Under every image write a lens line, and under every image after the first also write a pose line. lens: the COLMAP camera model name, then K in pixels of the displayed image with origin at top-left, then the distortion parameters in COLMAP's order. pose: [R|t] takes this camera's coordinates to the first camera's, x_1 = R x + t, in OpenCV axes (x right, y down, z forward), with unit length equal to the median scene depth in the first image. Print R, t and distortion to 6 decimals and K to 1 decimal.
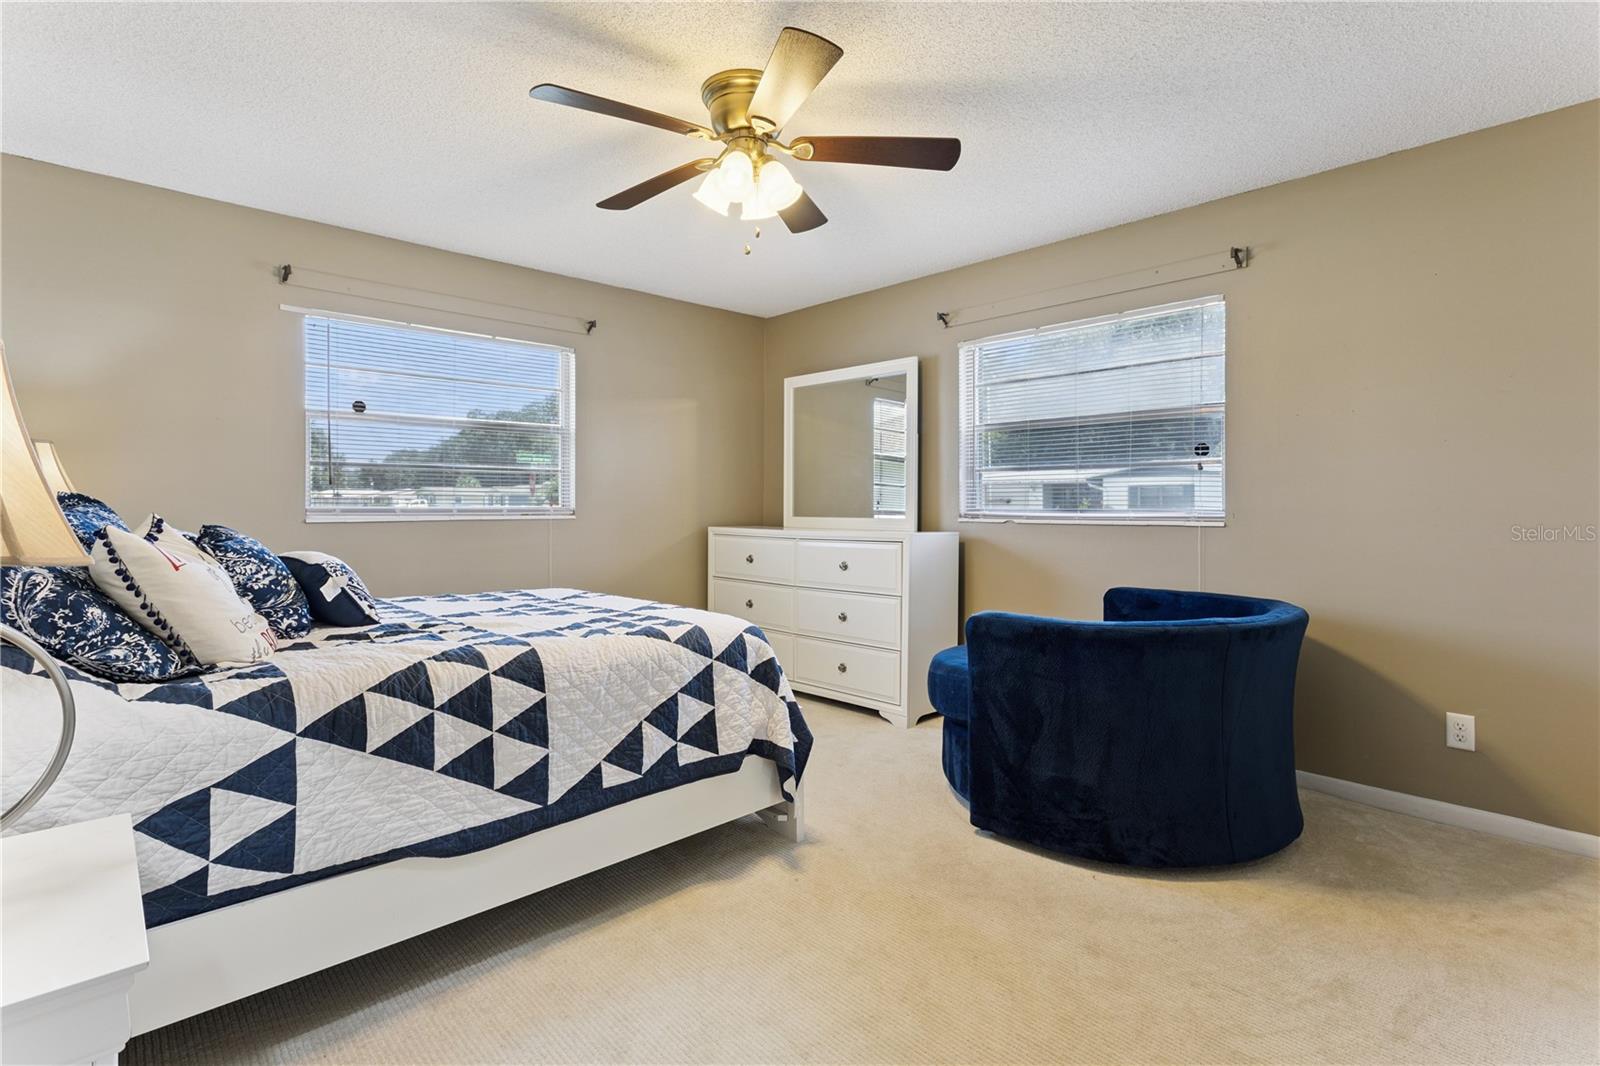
lens RADIAL K [[772.0, 0, 804.9], [0, 772.0, 516.9], [0, 0, 1]] dist [-0.002584, 0.000350]
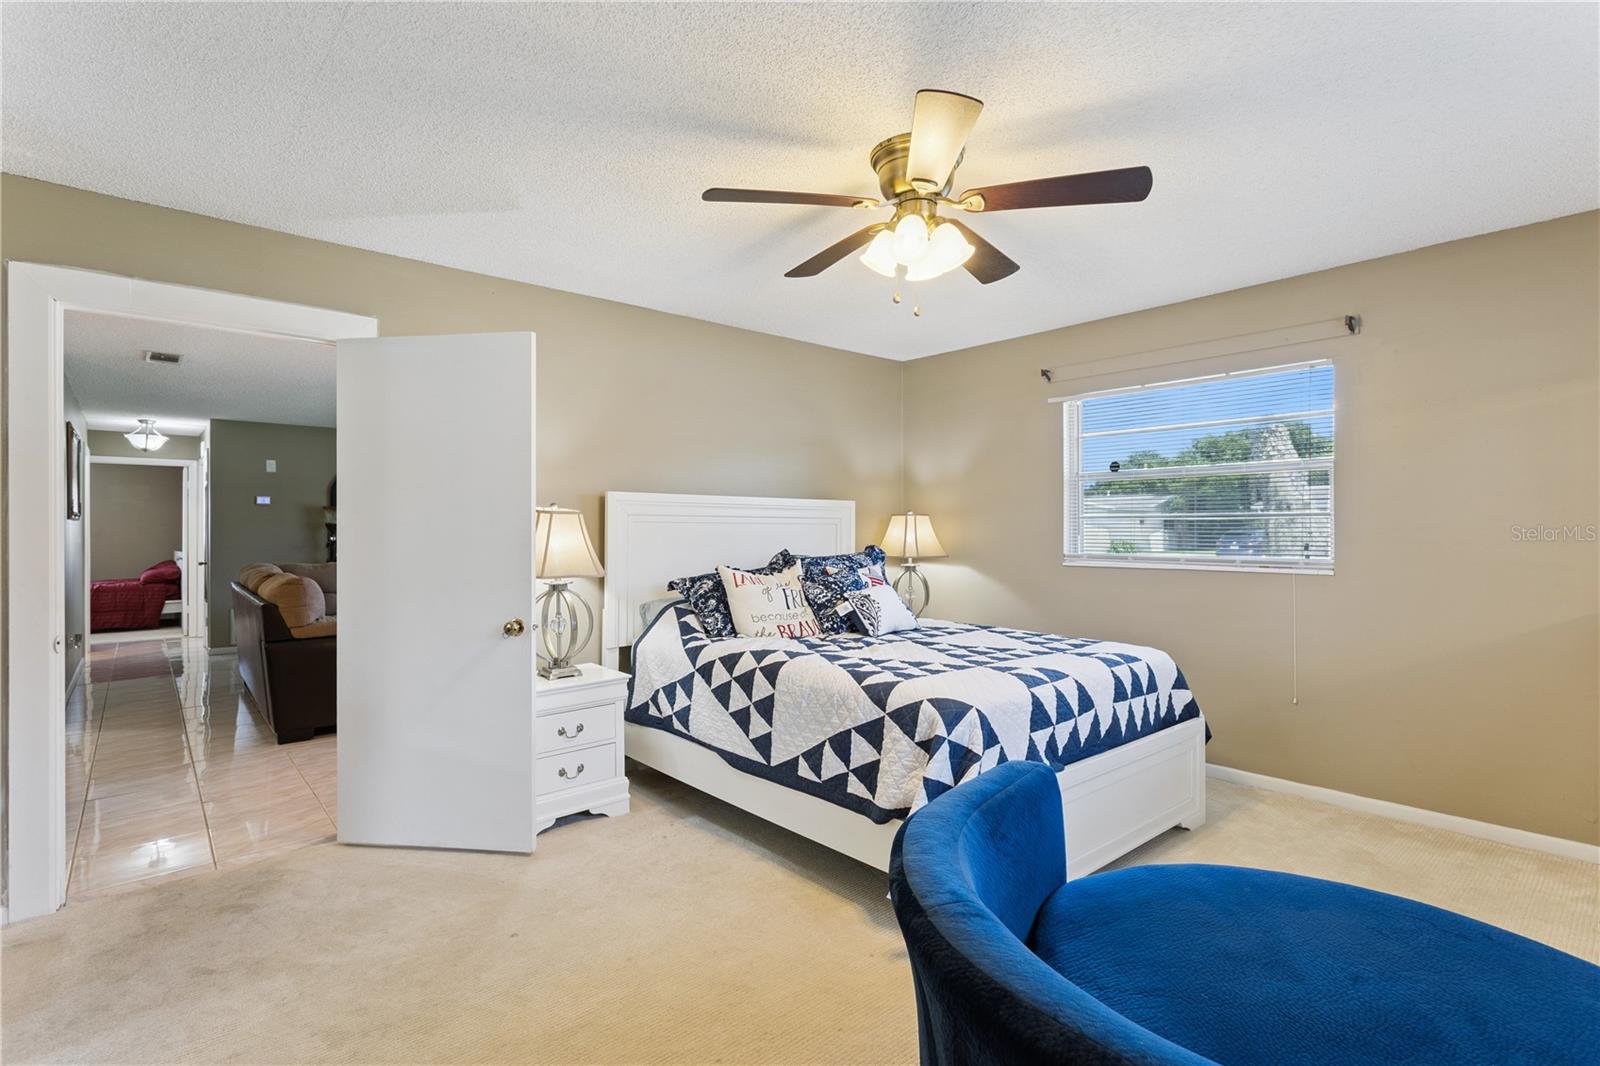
lens RADIAL K [[772.0, 0, 804.9], [0, 772.0, 516.9], [0, 0, 1]] dist [-0.002584, 0.000350]
pose [[-0.009177, -0.005919, -0.999940, 1.118947], [-0.019006, 0.999803, -0.005744, -0.098757], [0.999777, 0.018952, -0.009287, 1.021728]]
